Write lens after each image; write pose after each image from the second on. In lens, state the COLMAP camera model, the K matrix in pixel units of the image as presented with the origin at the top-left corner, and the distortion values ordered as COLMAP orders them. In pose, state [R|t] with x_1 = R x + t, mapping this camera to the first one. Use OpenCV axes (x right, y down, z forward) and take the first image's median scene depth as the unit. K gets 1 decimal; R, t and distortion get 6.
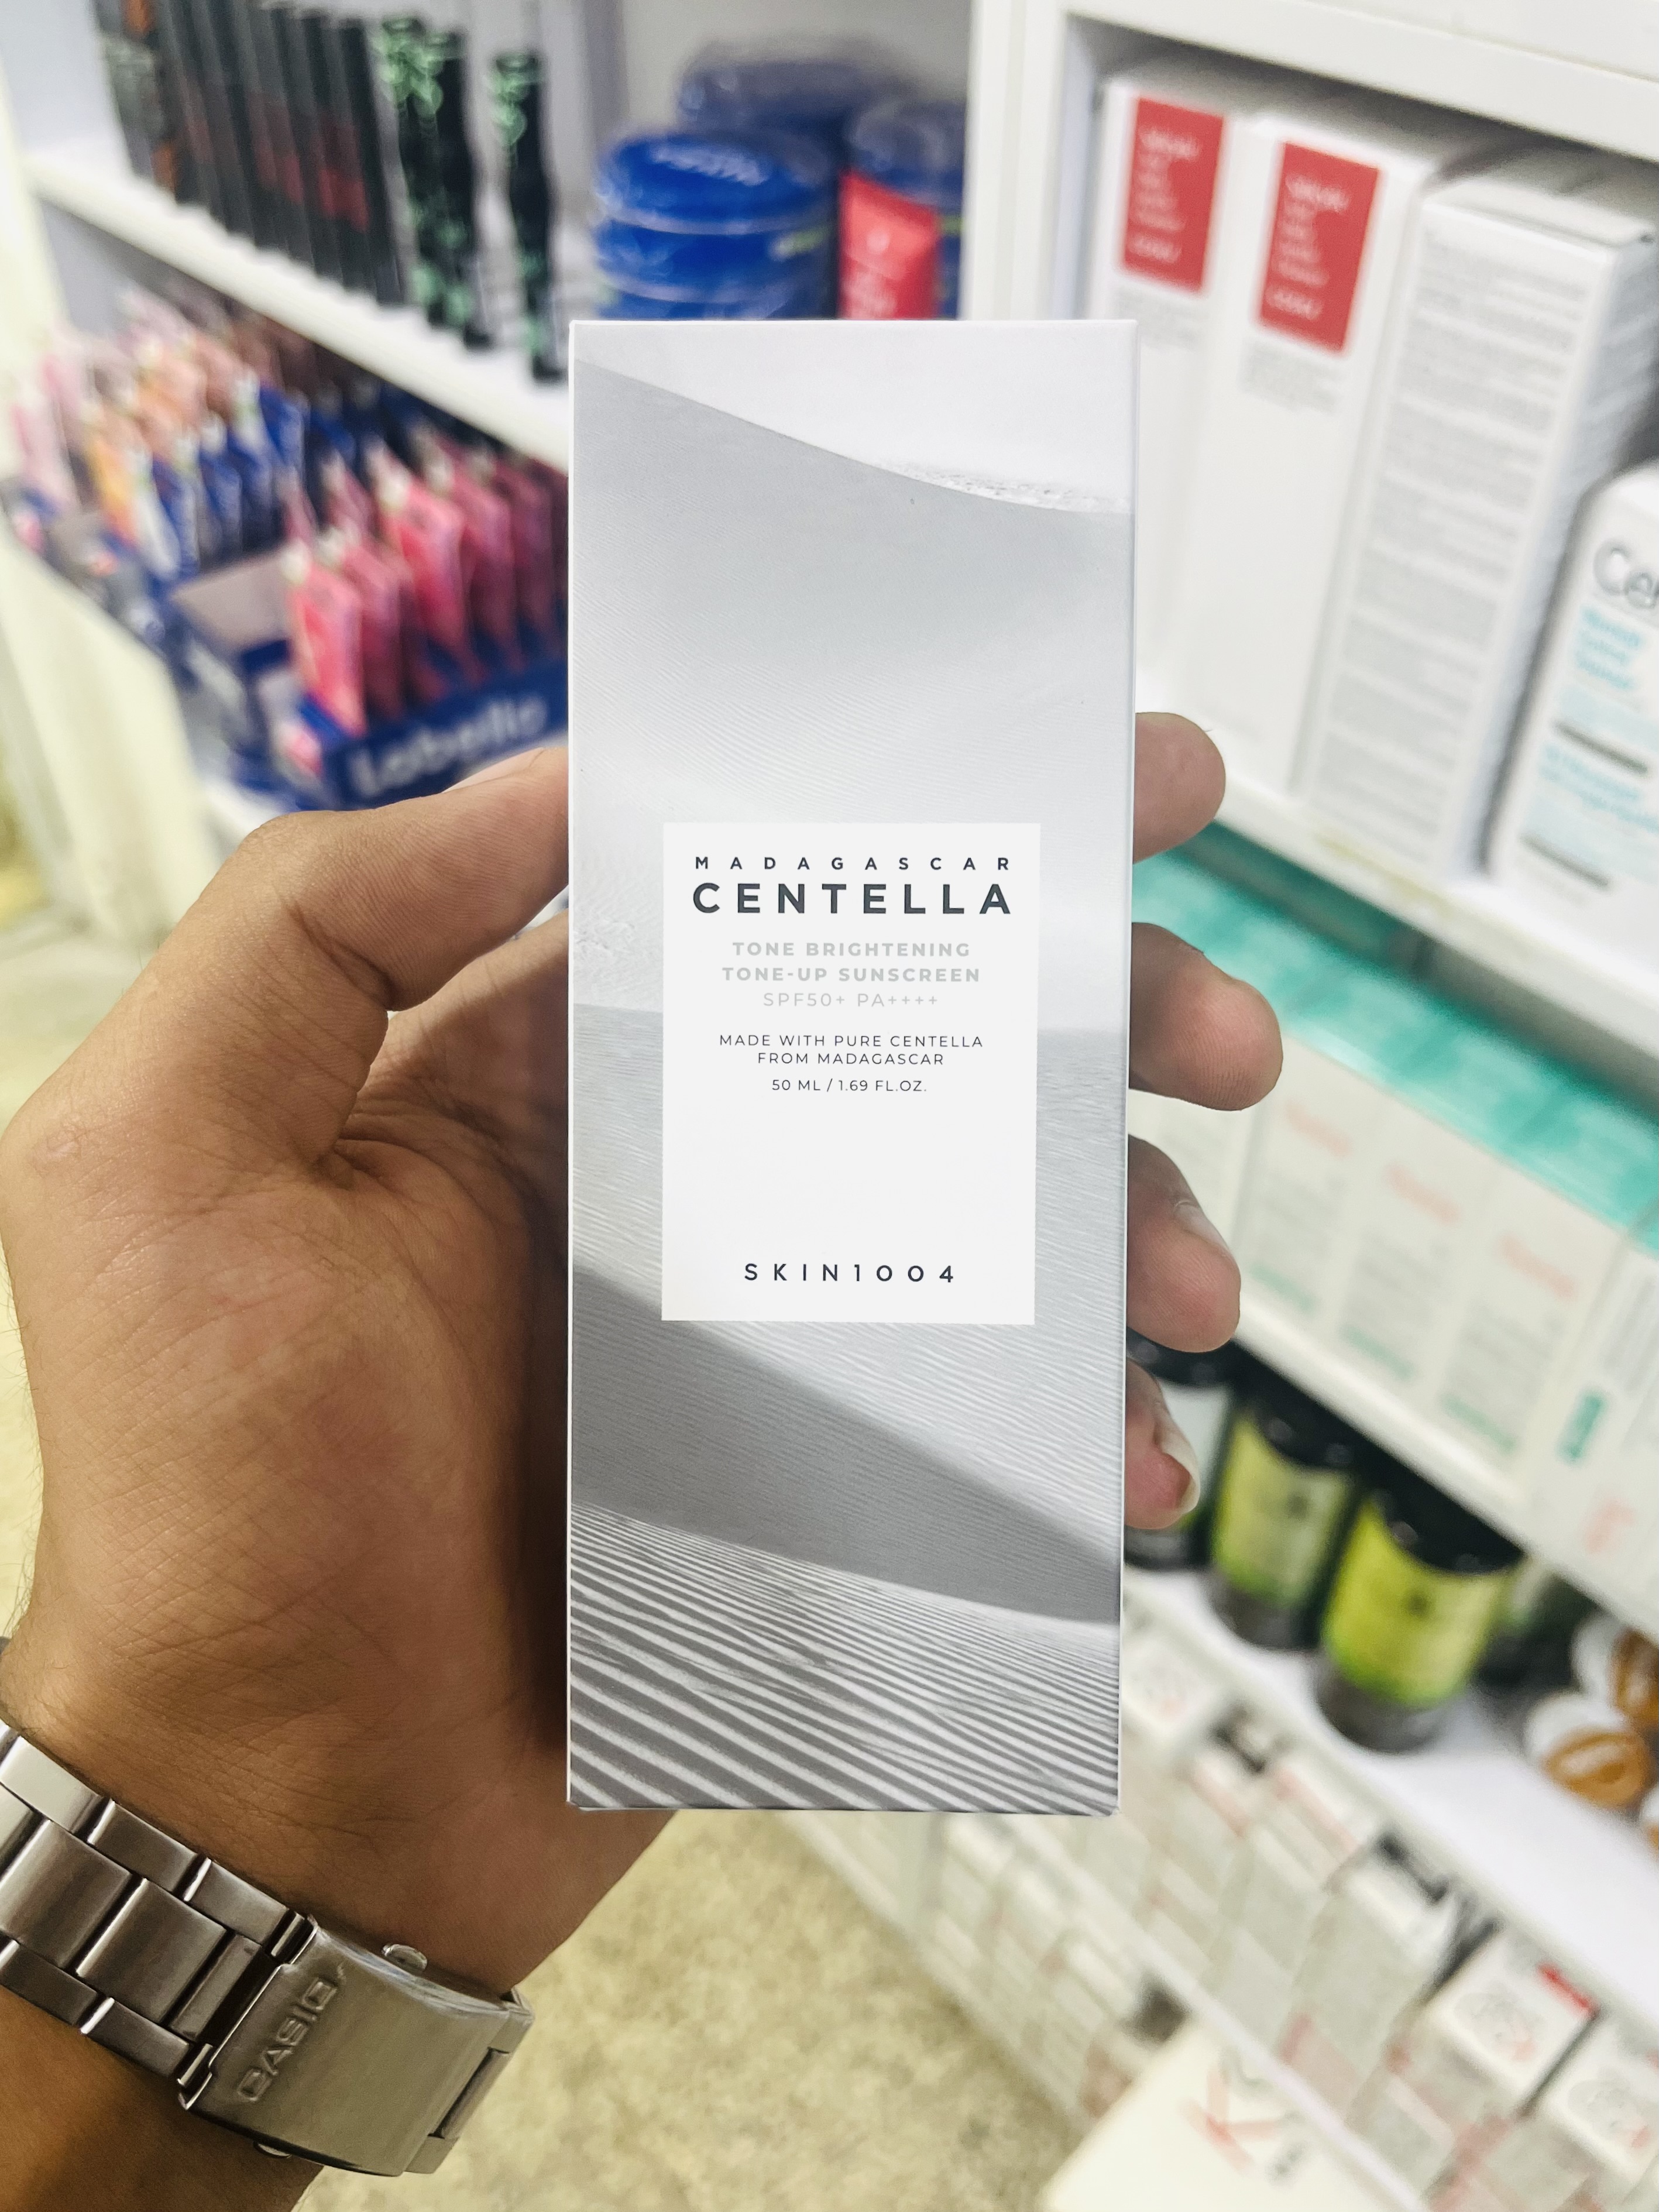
lens RADIAL K [[1790.0, 0, 829.5], [0, 1790.0, 1106.0], [0, 0, 1]] dist [-0.004715, -0.006840]
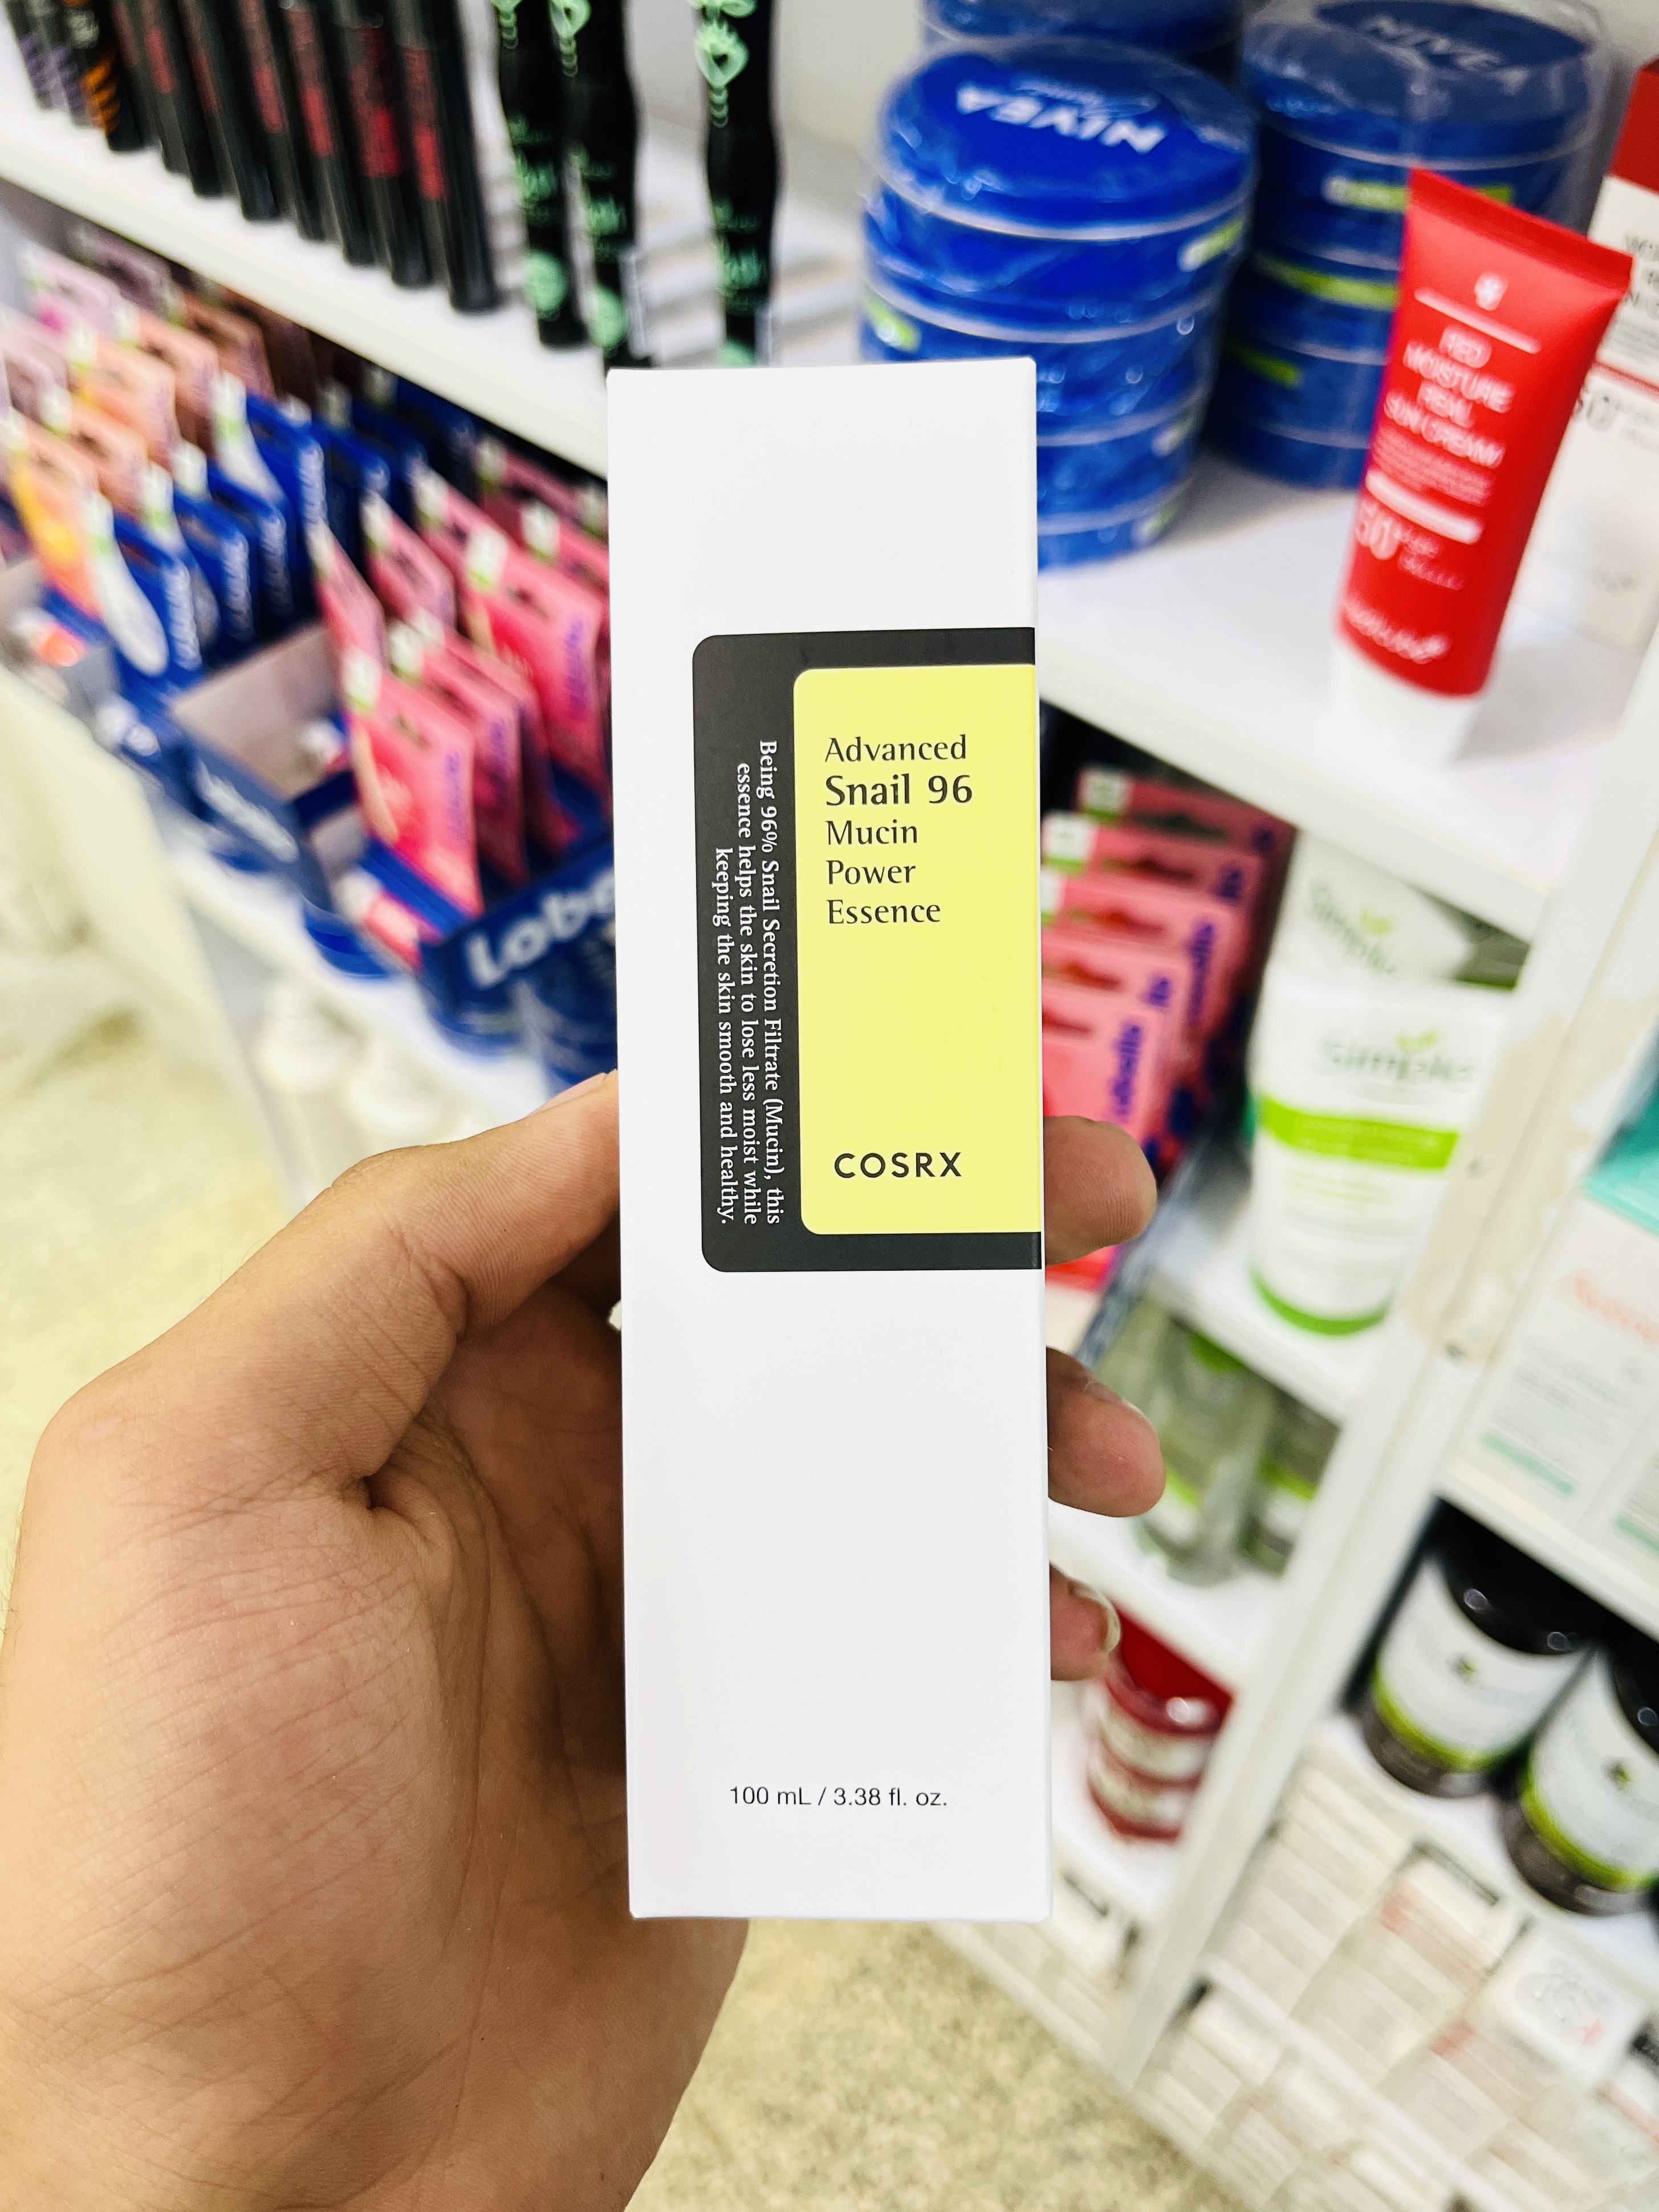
lens RADIAL K [[1790.0, 0, 829.5], [0, 1790.0, 1106.0], [0, 0, 1]] dist [-0.004715, -0.006840]
pose [[0.995093, -0.082480, 0.054657, -0.152484], [0.076130, 0.991064, 0.109528, -0.182713], [-0.063202, -0.104829, 0.992480, 0.241590]]
